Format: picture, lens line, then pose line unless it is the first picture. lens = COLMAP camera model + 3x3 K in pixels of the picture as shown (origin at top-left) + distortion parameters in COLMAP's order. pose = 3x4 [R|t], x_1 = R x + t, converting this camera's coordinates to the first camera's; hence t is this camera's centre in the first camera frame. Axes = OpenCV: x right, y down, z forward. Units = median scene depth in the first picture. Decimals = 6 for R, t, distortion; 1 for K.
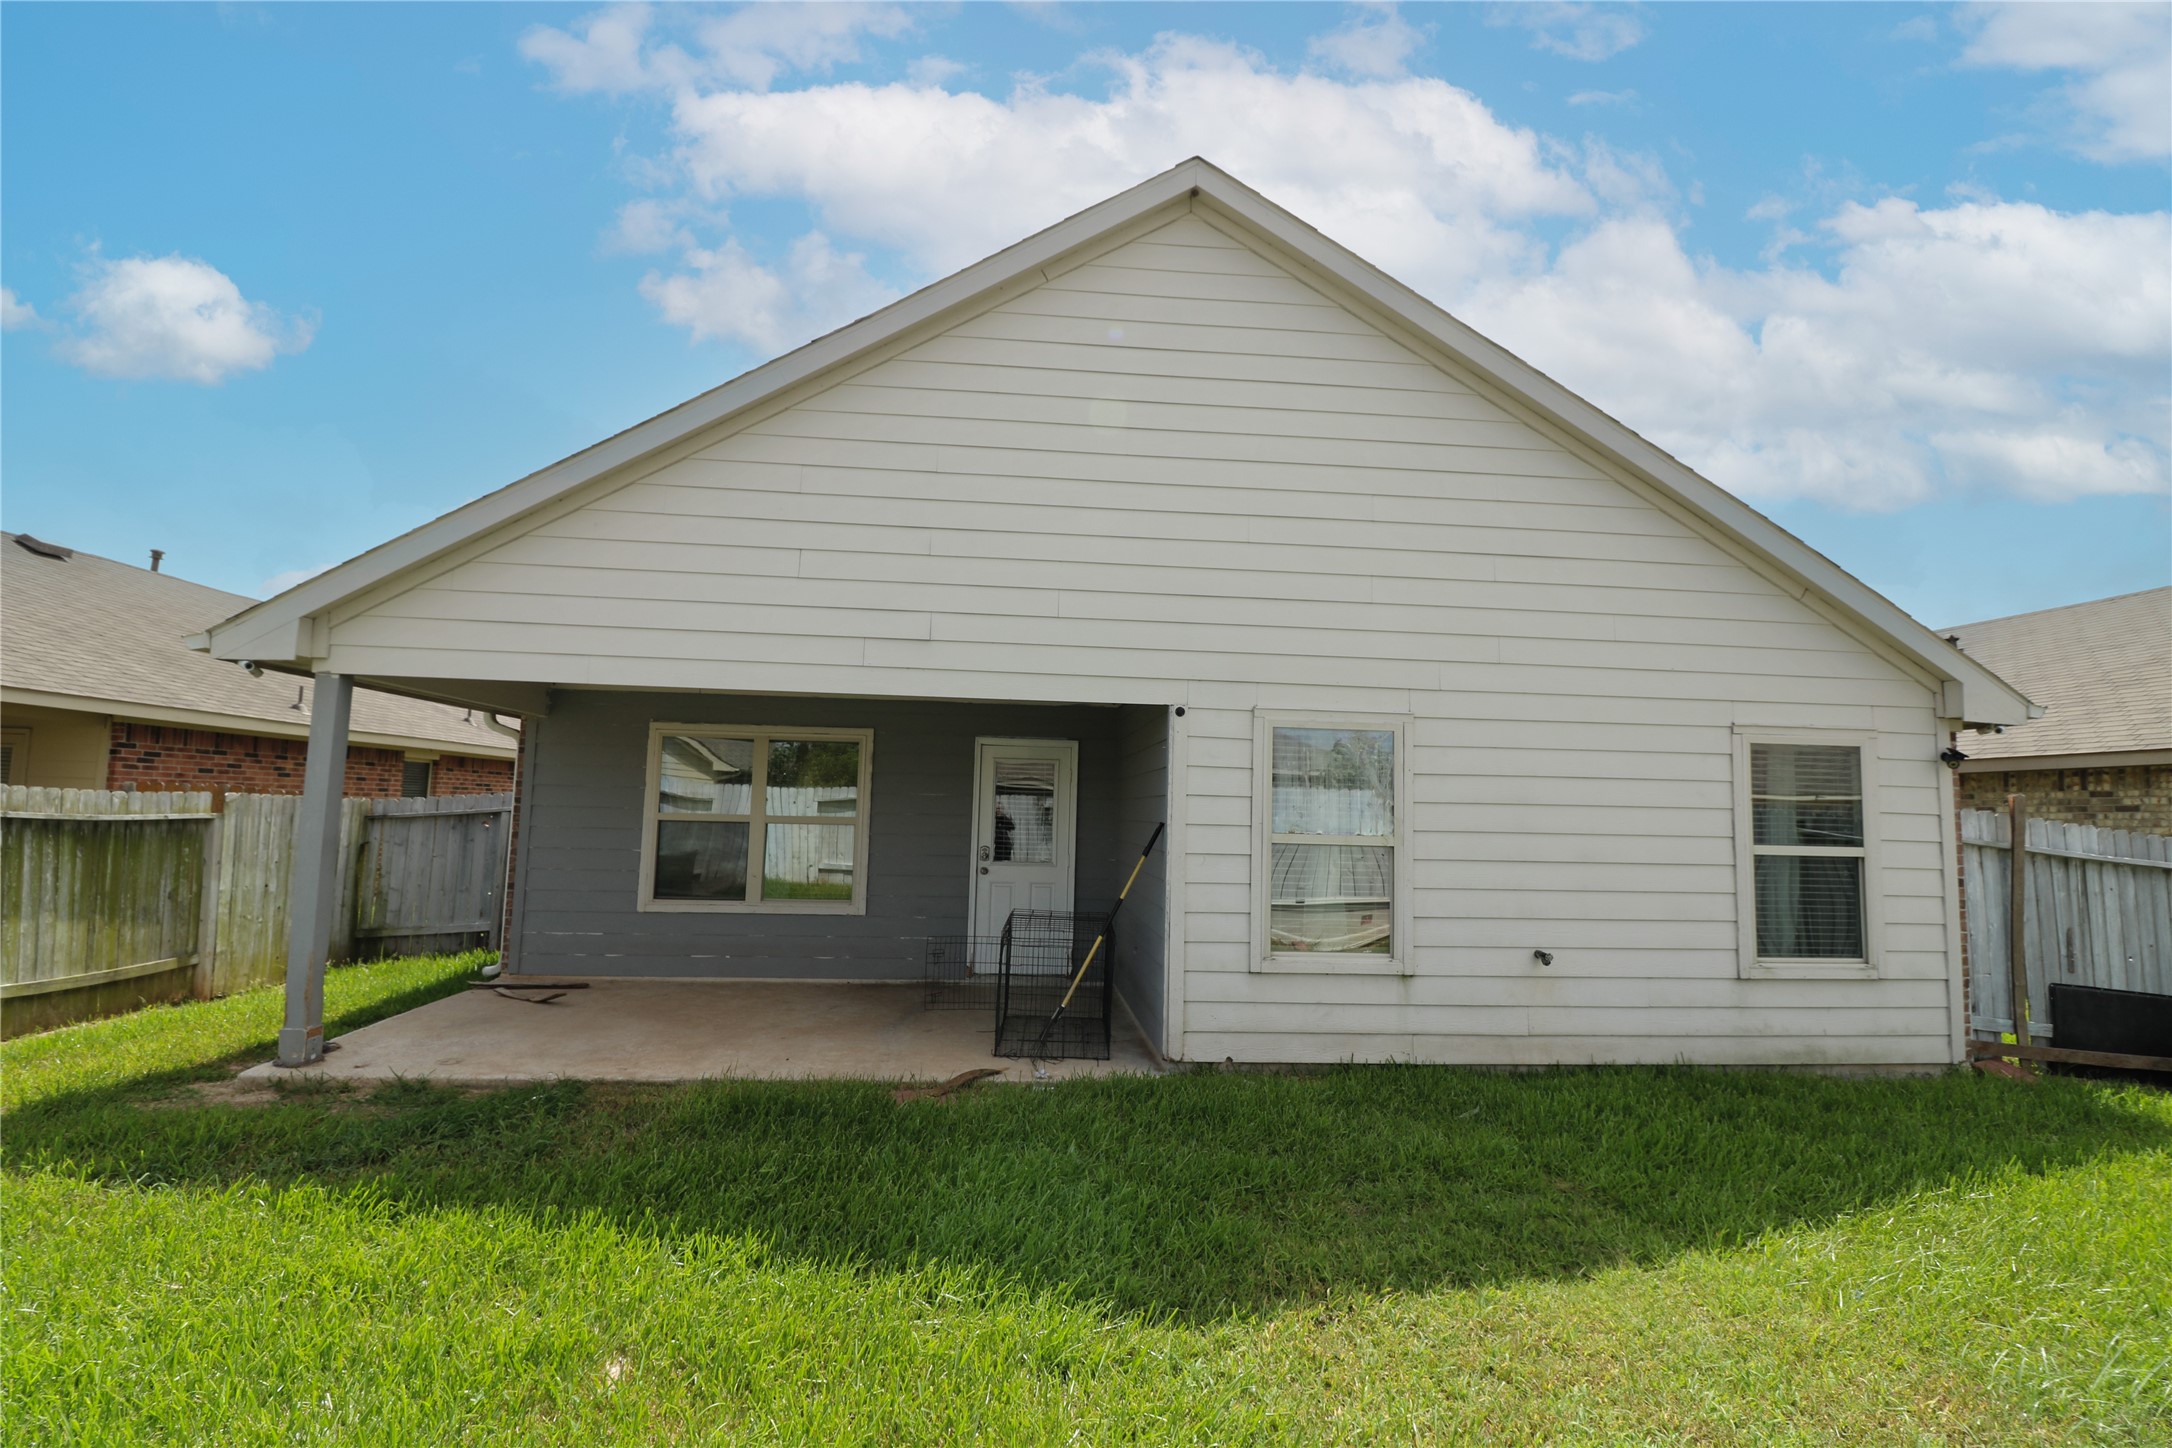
lens RADIAL K [[1010.2, 0, 1089.5], [0, 1010.2, 715.7], [0, 0, 1]] dist [-0.008944, -0.007402]
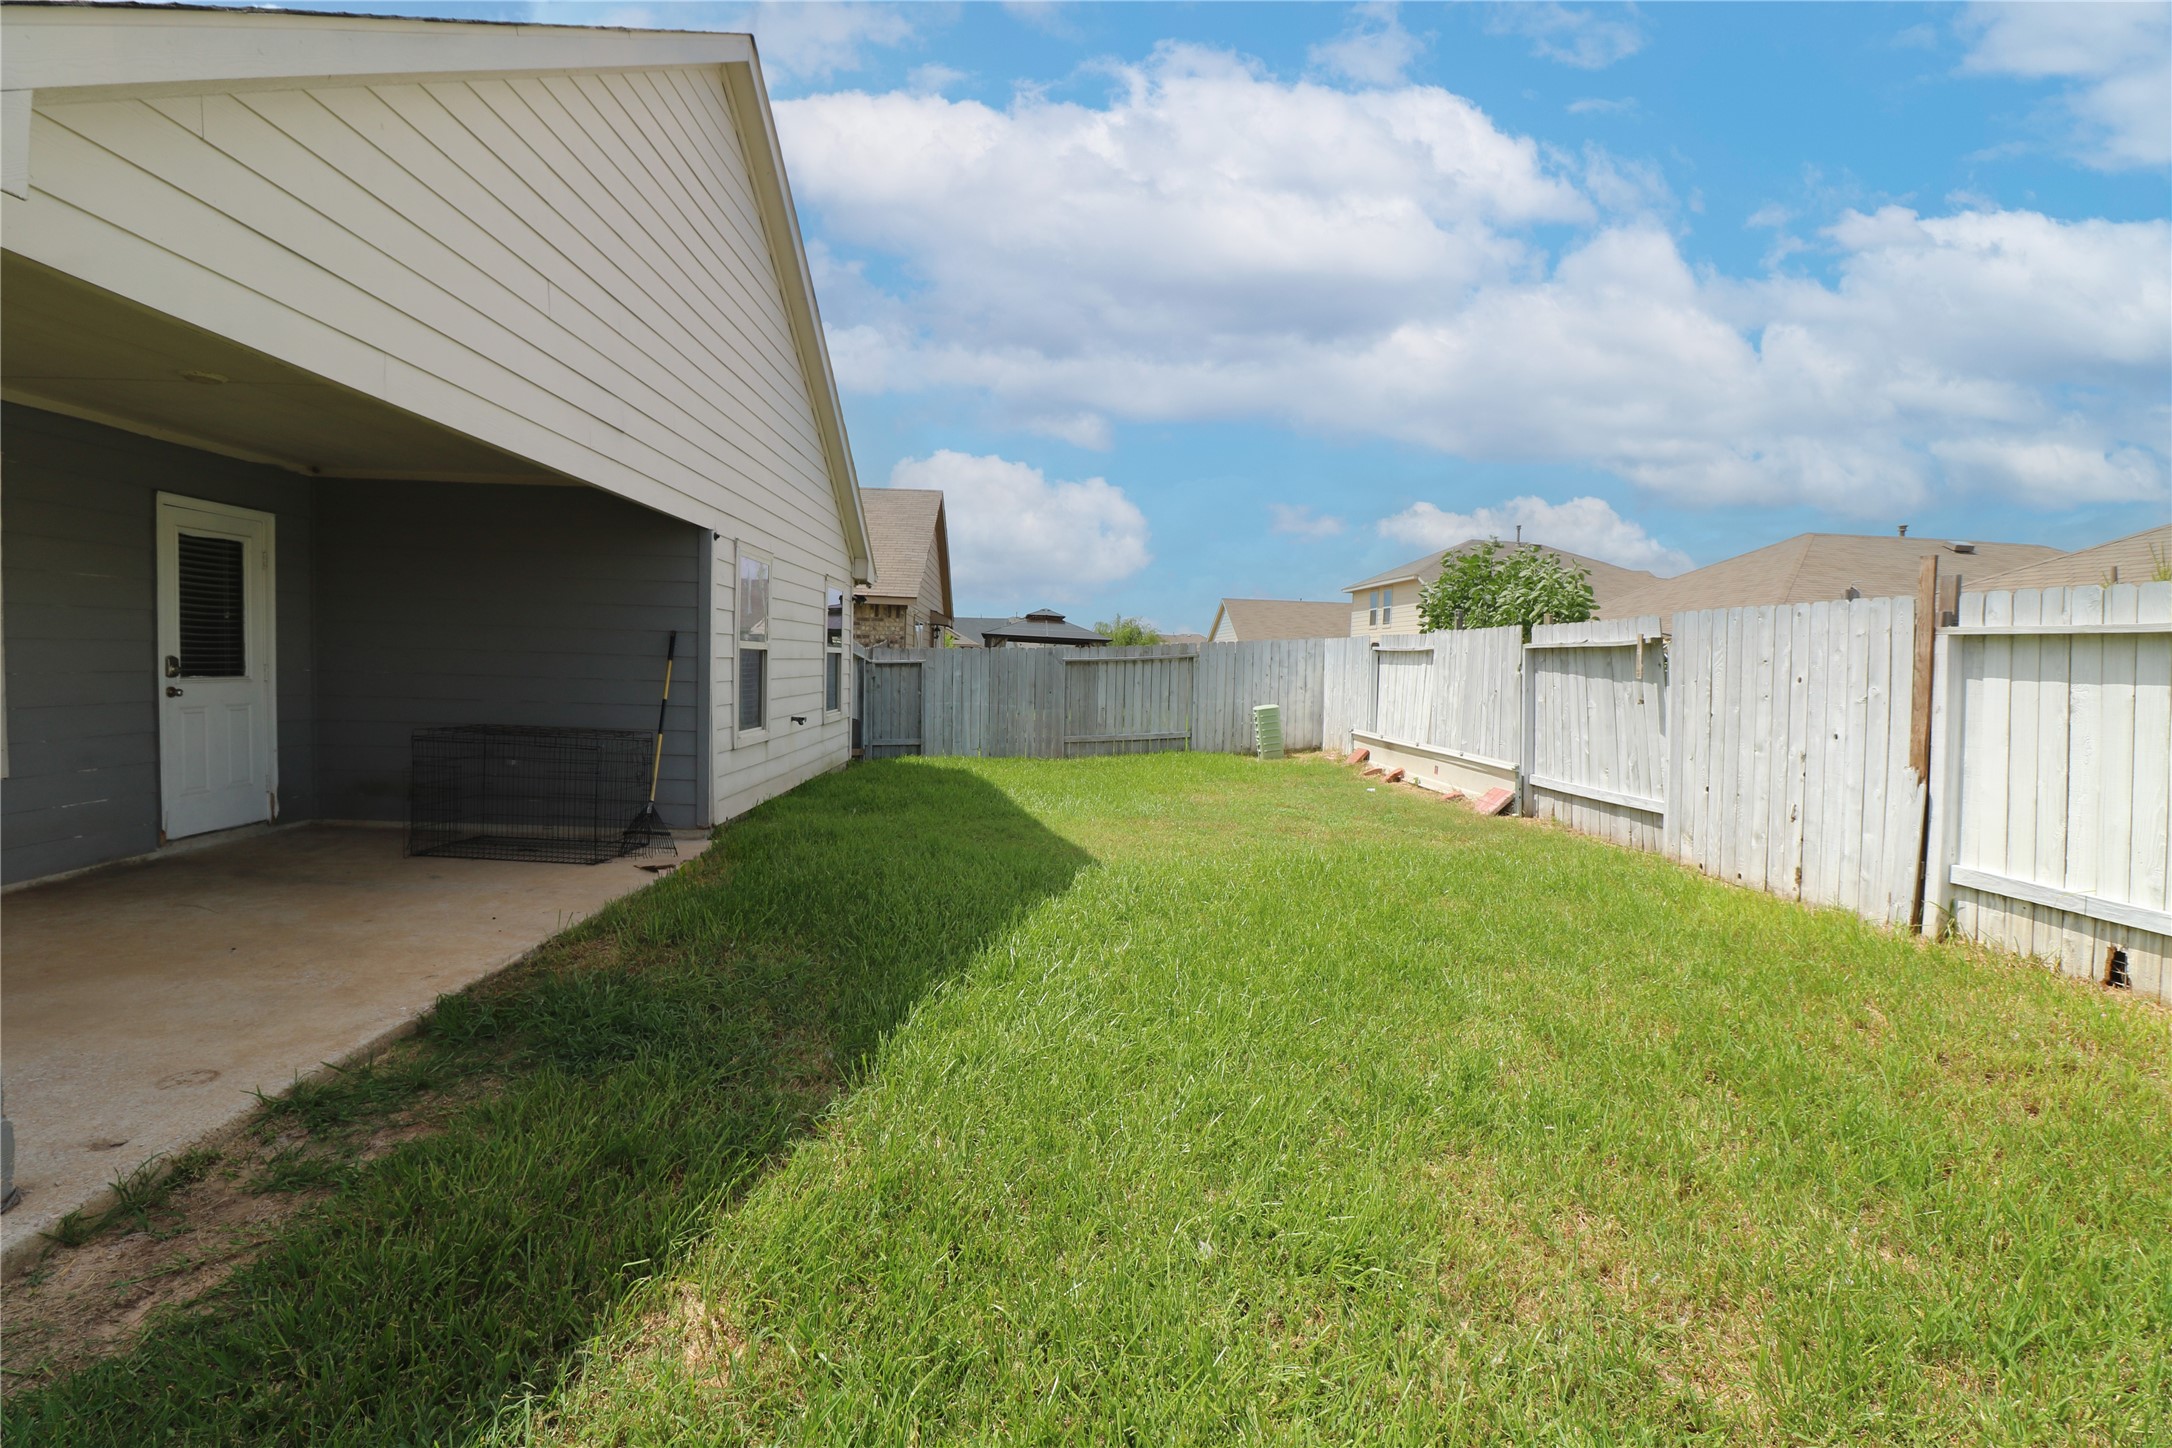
lens RADIAL K [[1010.2, 0, 1095.5], [0, 1010.2, 718.7], [0, 0, 1]] dist [-0.008944, -0.007402]
pose [[0.024305, -0.080054, 0.996494, -0.768240], [-0.128610, 0.988255, 0.082529, 0.036467], [-0.991397, -0.130165, 0.013723, 0.374325]]
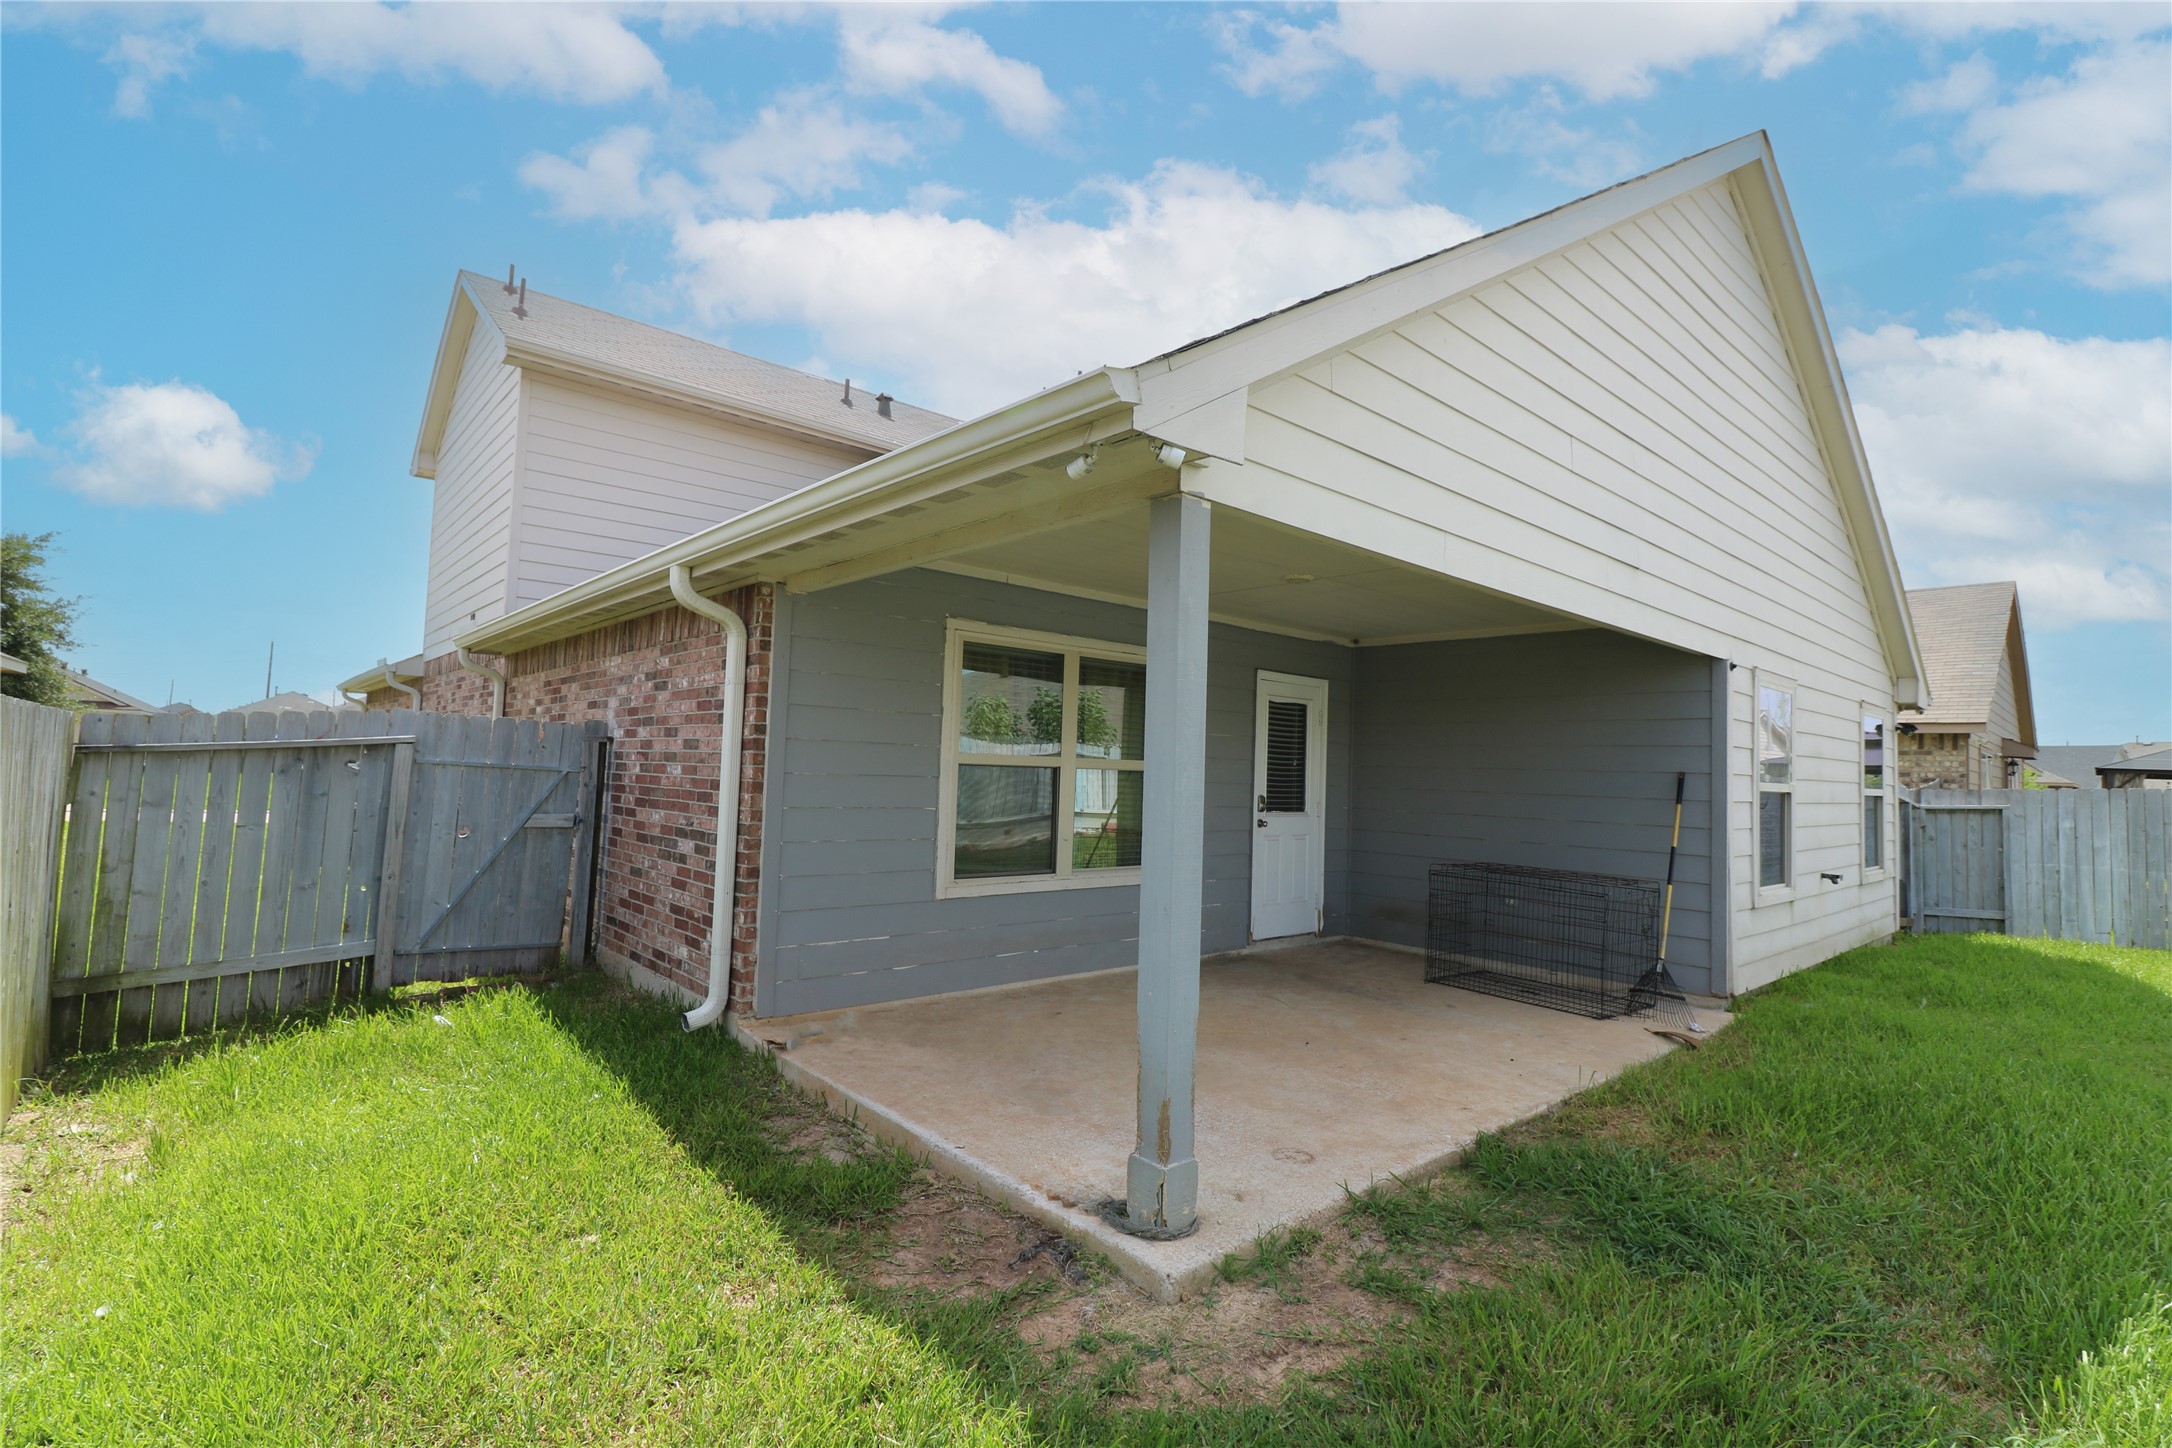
lens RADIAL K [[1010.2, 0, 1074.3], [0, 1010.2, 709.1], [0, 0, 1]] dist [-0.008944, -0.007402]
pose [[0.799079, 0.037624, 0.600048, -0.769251], [-0.071334, 0.996923, 0.032487, 0.038723], [-0.596979, -0.068764, 0.799304, 0.407541]]
